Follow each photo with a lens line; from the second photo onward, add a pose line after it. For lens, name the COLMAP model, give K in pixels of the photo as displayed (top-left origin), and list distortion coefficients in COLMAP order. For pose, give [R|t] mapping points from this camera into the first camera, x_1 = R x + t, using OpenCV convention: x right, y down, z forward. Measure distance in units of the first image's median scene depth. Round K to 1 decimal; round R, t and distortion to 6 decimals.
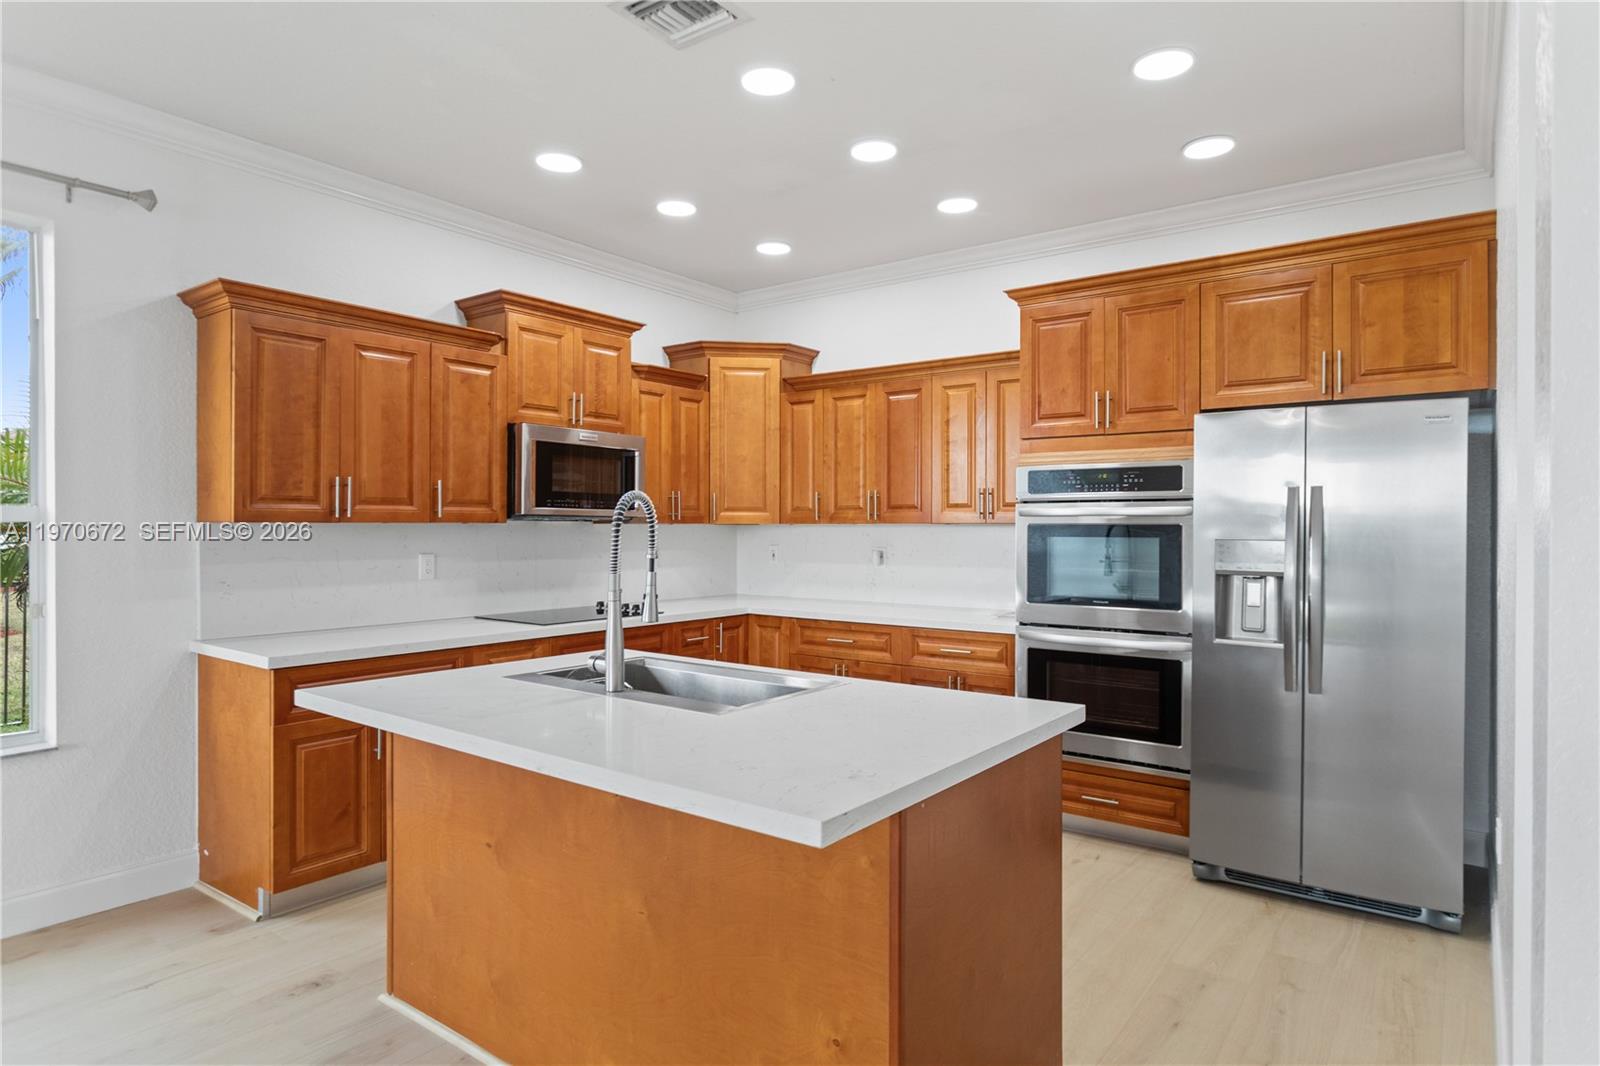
lens RADIAL K [[916.2, 0, 798.9], [0, 916.2, 531.1], [0, 0, 1]] dist [-0.000613, 0.001475]
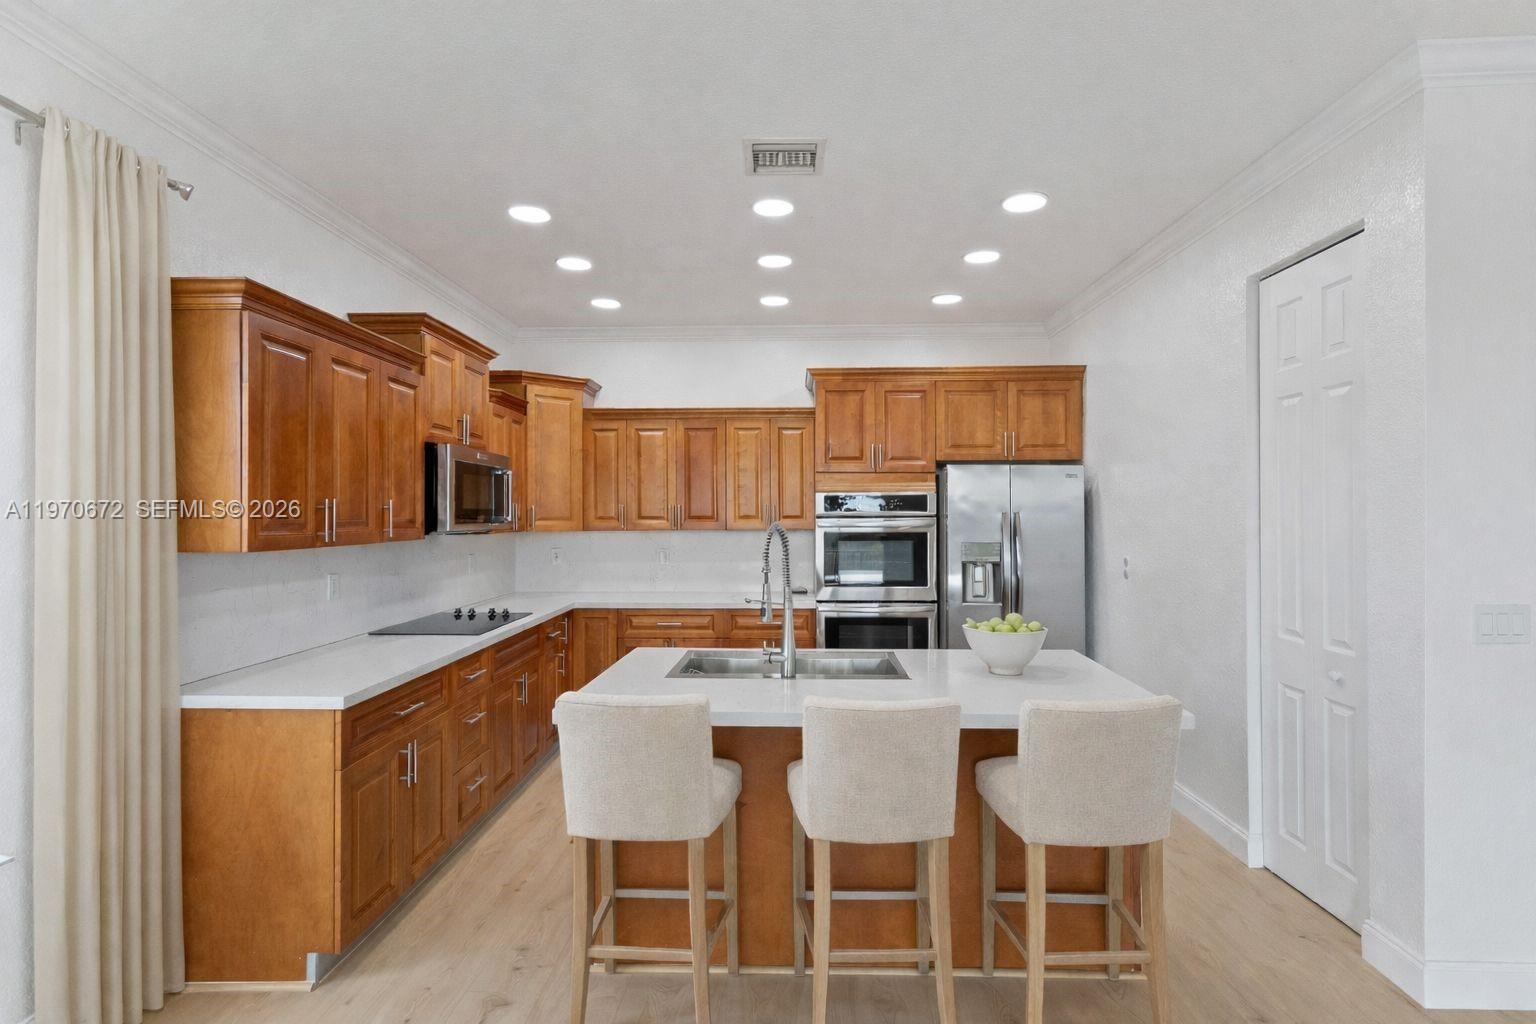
lens RADIAL K [[743.7, 0, 768.3], [0, 743.7, 512.9], [0, 0, 1]] dist [0.028425, -0.001097]
pose [[0.817561, -0.002519, 0.575837, -0.488926], [0.005220, 0.999982, -0.003038, -0.033676], [-0.575819, 0.005490, 0.817559, 0.088506]]
